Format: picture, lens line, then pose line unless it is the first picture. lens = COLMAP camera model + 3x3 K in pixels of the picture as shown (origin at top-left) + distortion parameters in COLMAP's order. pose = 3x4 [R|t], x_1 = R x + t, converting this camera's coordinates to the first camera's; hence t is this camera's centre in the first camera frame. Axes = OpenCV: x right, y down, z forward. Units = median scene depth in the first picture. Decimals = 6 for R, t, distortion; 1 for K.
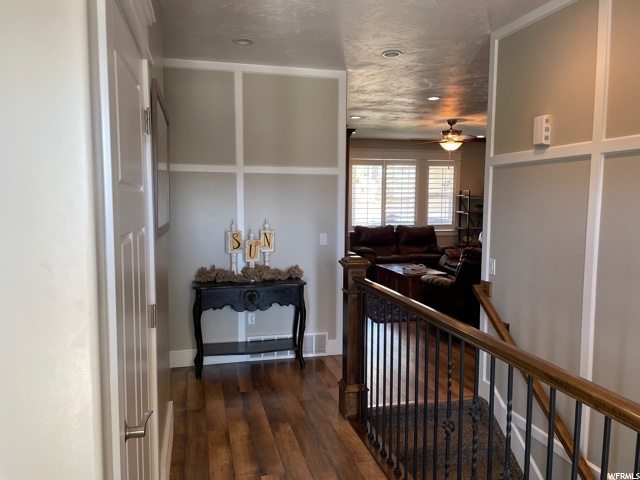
lens RADIAL K [[477.7, 0, 320.0], [0, 477.7, 240.0], [0, 0, 1]] dist [0.170705, -0.000042]
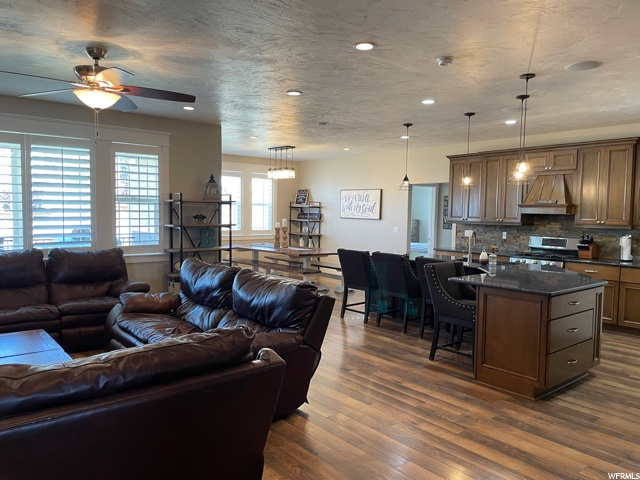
lens RADIAL K [[492.0, 0, 307.8], [0, 492.0, 237.4], [0, 0, 1]] dist [0.078617, -0.130516]
pose [[0.911165, -0.016944, 0.411692, 0.186380], [0.027824, 0.999404, -0.020448, -0.023554], [-0.411100, 0.030087, 0.911093, 0.324293]]
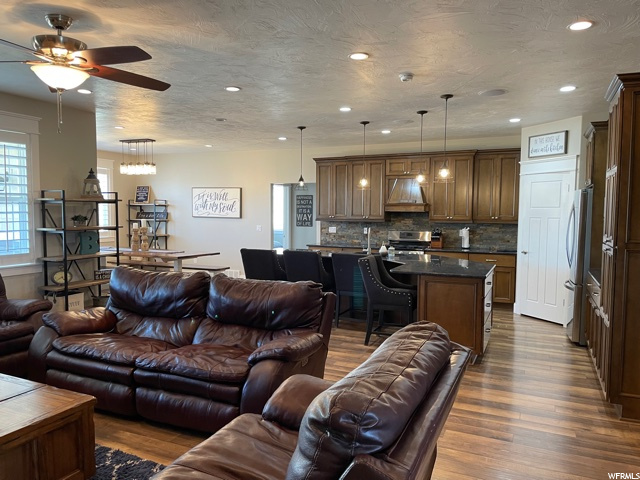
lens RADIAL K [[493.0, 0, 320.7], [0, 493.0, 240.8], [0, 0, 1]] dist [0.082648, -0.129037]
pose [[0.633114, -0.051298, 0.772357, 0.053417], [0.064269, 0.997840, 0.013591, -0.033341], [-0.771386, 0.041034, 0.635043, 0.415303]]
